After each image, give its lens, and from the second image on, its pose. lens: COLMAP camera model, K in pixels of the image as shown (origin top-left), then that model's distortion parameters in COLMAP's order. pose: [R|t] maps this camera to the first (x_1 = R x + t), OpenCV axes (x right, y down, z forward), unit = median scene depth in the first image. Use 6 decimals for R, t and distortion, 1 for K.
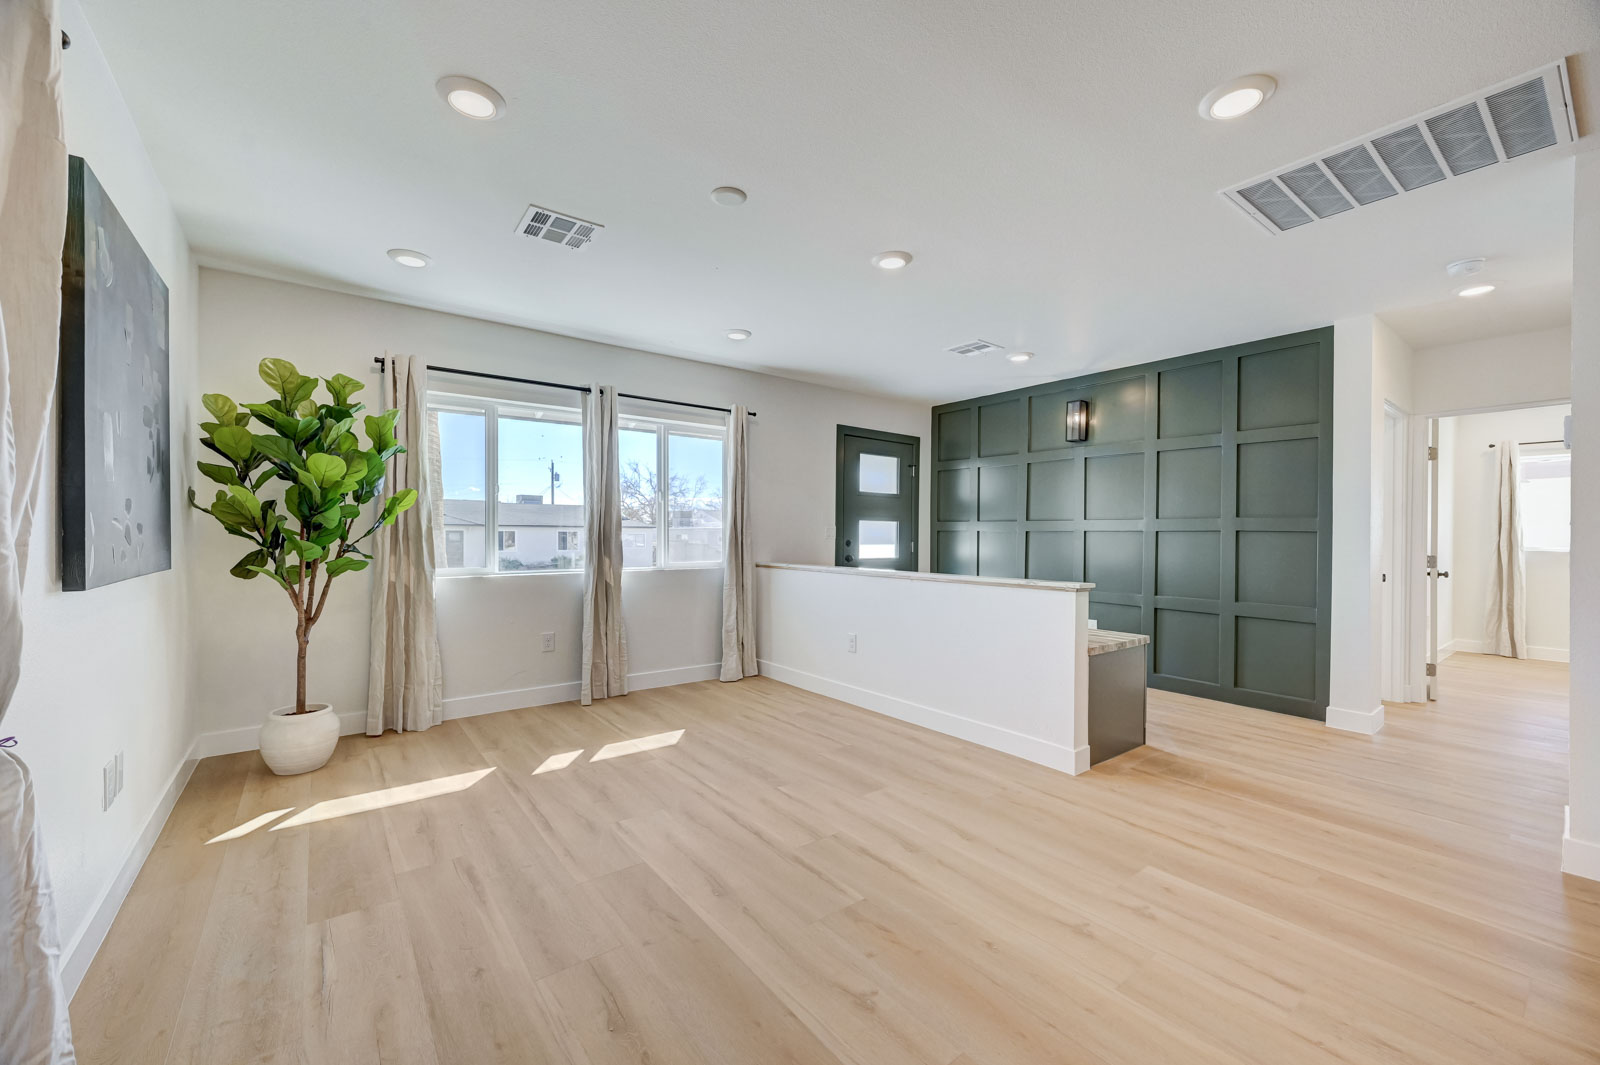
lens RADIAL K [[626.0, 0, 797.1], [0, 626.0, 535.9], [0, 0, 1]] dist [-0.000151, 0.000222]
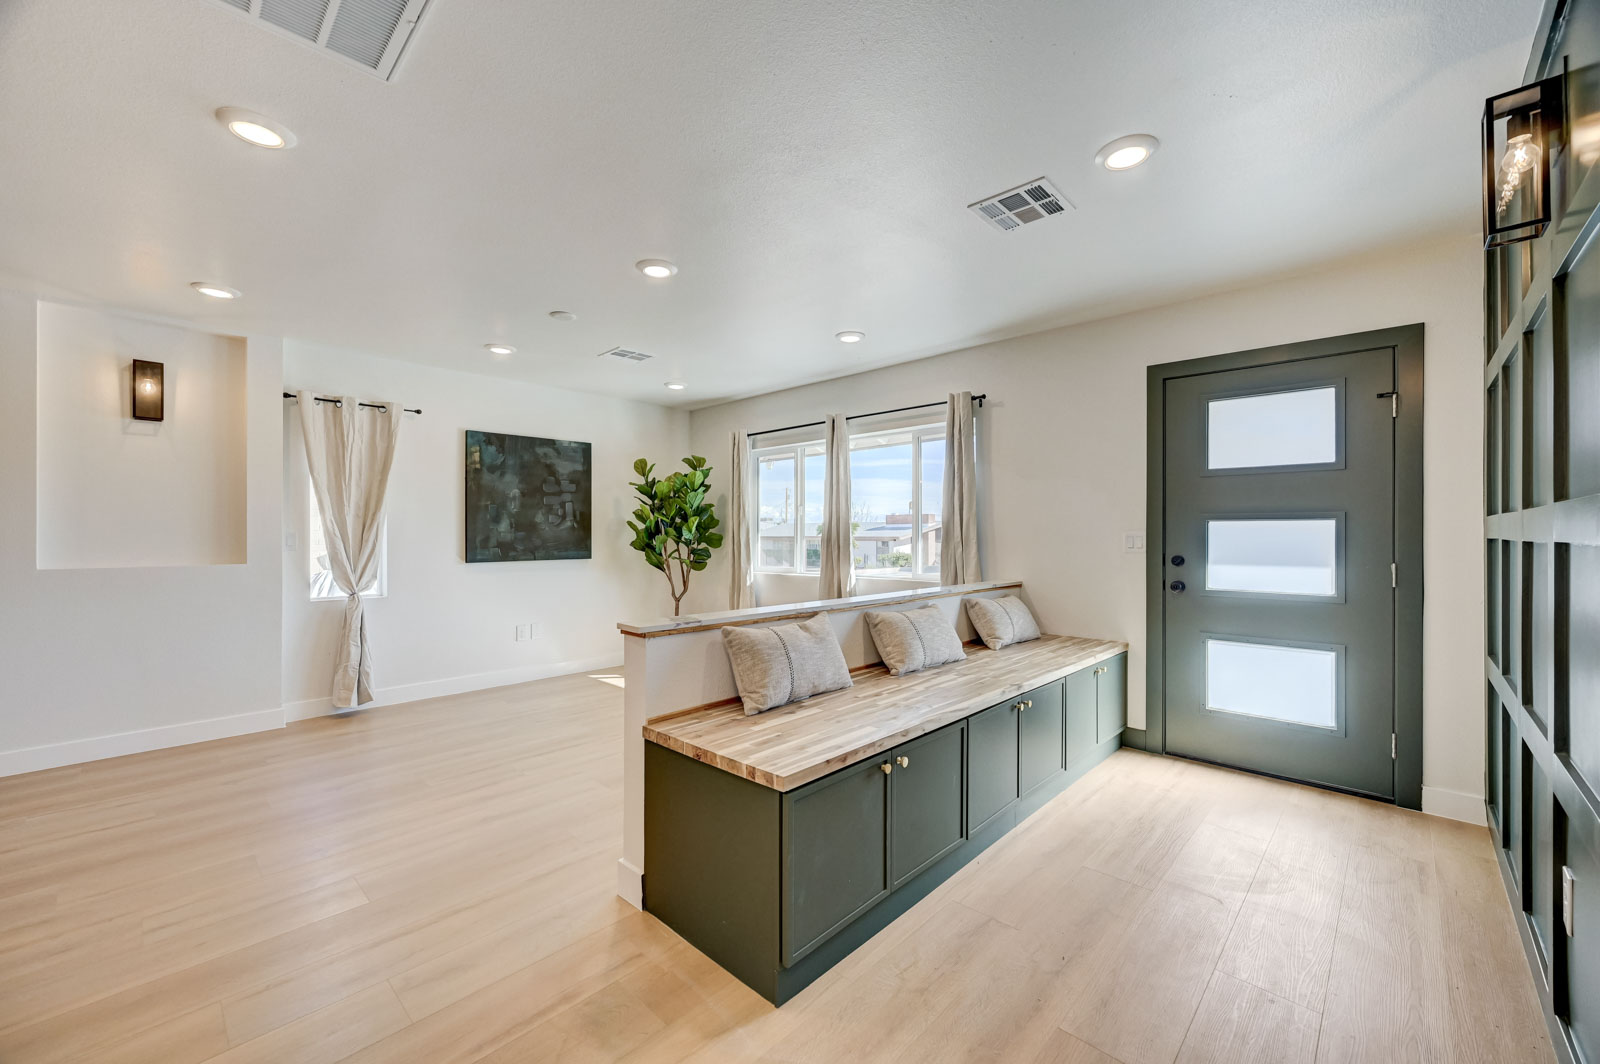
lens RADIAL K [[626.0, 0, 806.5], [0, 626.0, 530.4], [0, 0, 1]] dist [-0.000151, 0.000222]
pose [[0.170419, -0.011911, -0.985300, 0.718155], [0.000753, 0.999928, -0.011958, -0.012452], [0.985371, 0.001296, 0.170416, 0.660878]]
